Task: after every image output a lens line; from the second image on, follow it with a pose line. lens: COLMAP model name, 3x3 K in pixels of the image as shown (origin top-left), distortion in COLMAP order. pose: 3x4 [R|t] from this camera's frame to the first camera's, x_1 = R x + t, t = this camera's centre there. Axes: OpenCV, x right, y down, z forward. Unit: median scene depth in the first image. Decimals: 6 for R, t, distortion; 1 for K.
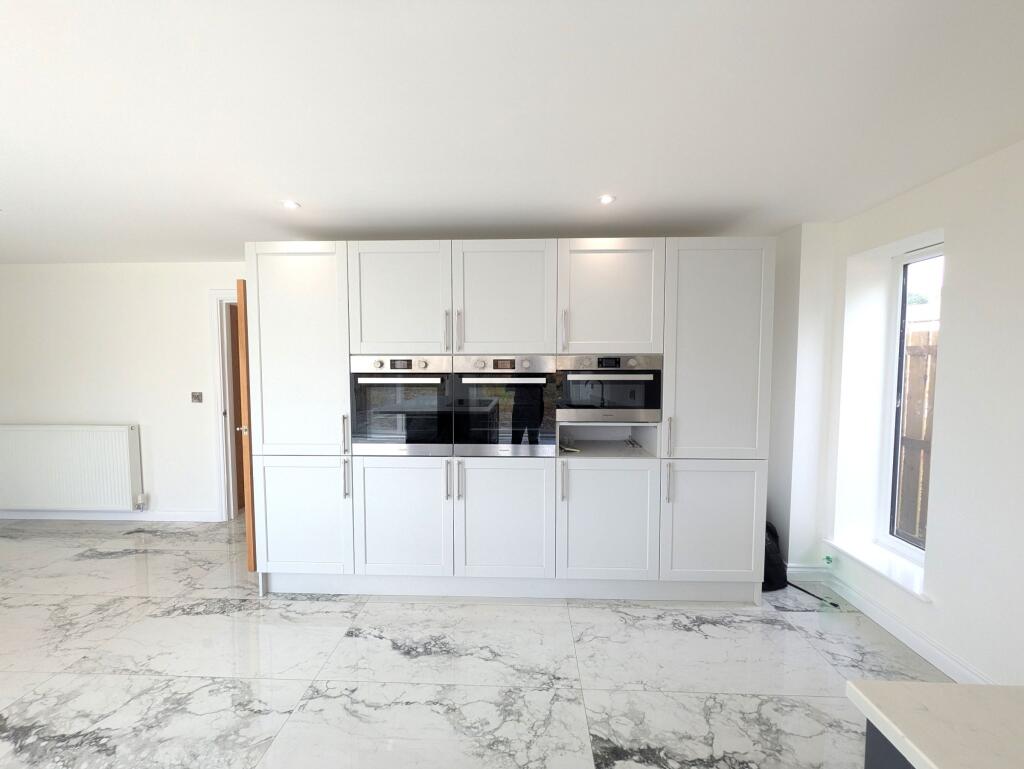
lens RADIAL K [[401.6, 0, 510.1], [0, 401.6, 386.2], [0, 0, 1]] dist [0.002223, 0.000190]
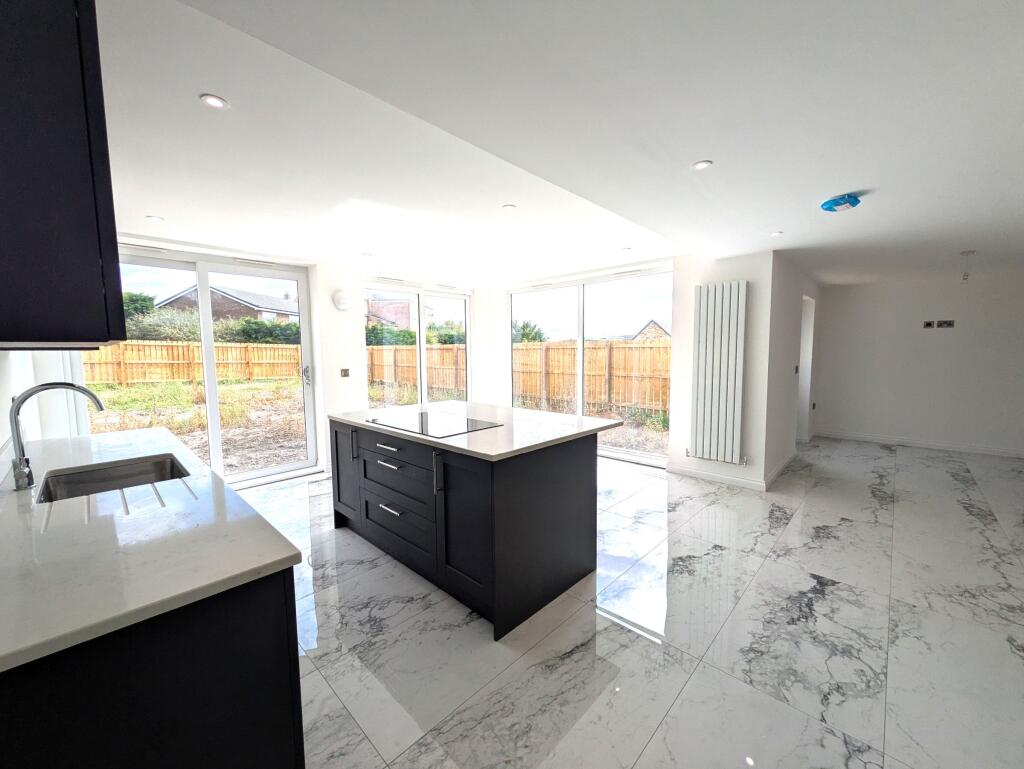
lens RADIAL K [[401.6, 0, 513.5], [0, 401.6, 384.0], [0, 0, 1]] dist [0.002223, 0.000190]
pose [[-0.661633, 0.073394, -0.746227, 0.393688], [-0.026521, 0.992285, 0.121109, -0.037097], [0.749358, 0.099920, -0.654582, 0.700396]]
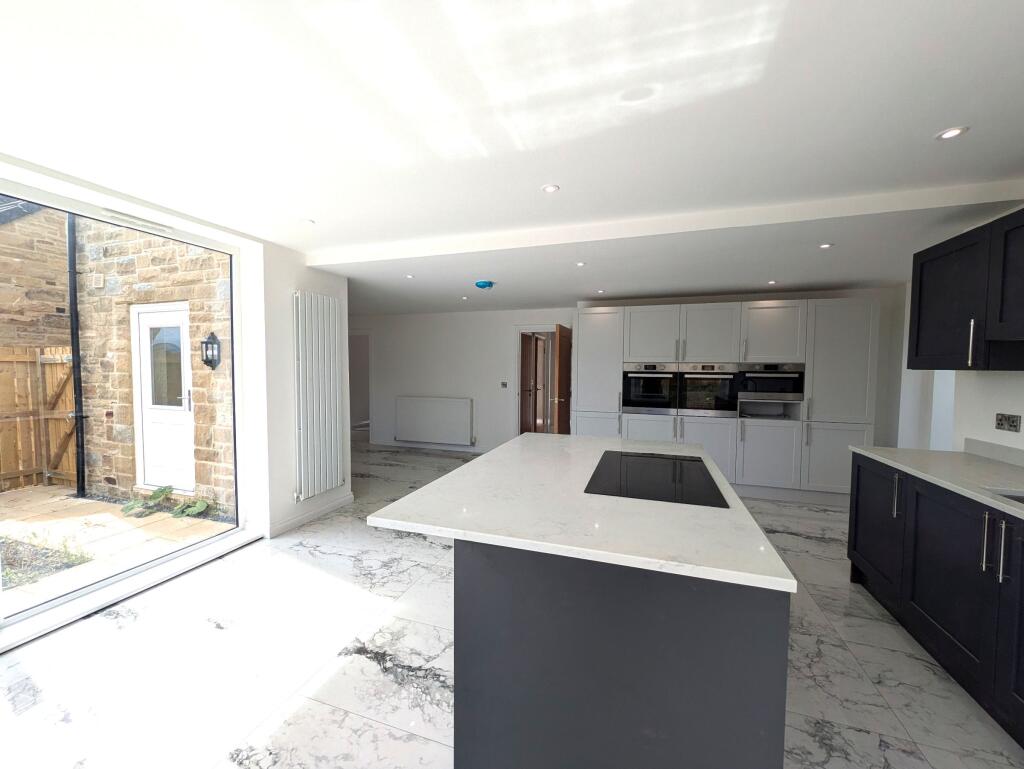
lens RADIAL K [[401.6, 0, 514.9], [0, 401.6, 384.2], [0, 0, 1]] dist [0.002223, 0.000190]
pose [[0.956452, 0.018101, -0.291327, -0.333553], [-0.019867, 0.999798, -0.003106, 0.047368], [0.291212, 0.008759, 0.956619, -1.091845]]
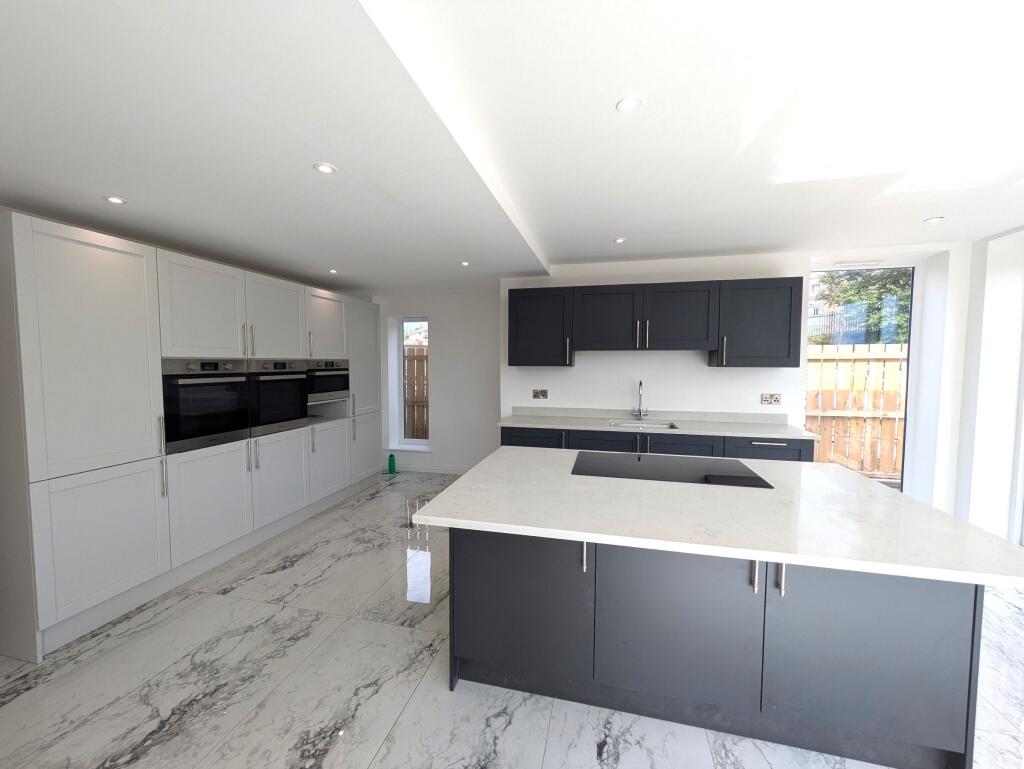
lens RADIAL K [[401.6, 0, 505.2], [0, 401.6, 384.9], [0, 0, 1]] dist [0.002223, 0.000190]
pose [[0.216257, -0.053477, 0.974871, -1.228399], [0.048499, 0.997855, 0.043979, -0.011189], [-0.975131, 0.037769, 0.218387, -0.087341]]
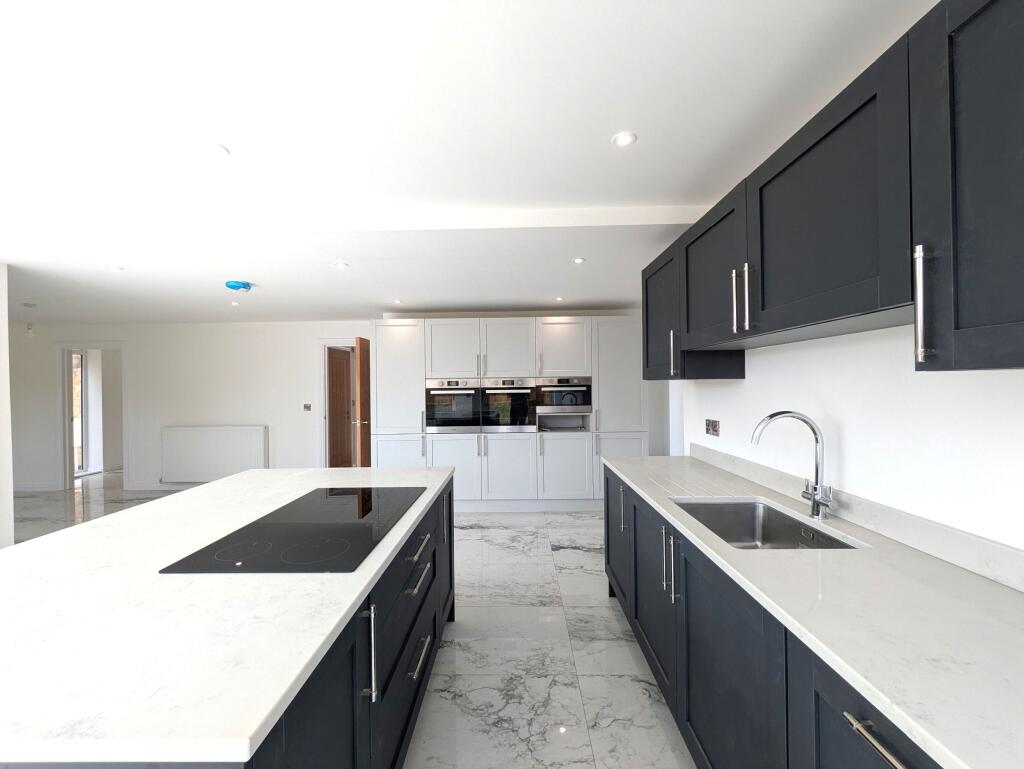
lens RADIAL K [[401.6, 0, 512.1], [0, 401.6, 382.3], [0, 0, 1]] dist [0.002223, 0.000190]
pose [[0.999779, -0.014857, 0.014853, -0.024195], [0.015631, 0.998449, -0.053433, 0.043679], [-0.014036, 0.053654, 0.998461, -0.870992]]
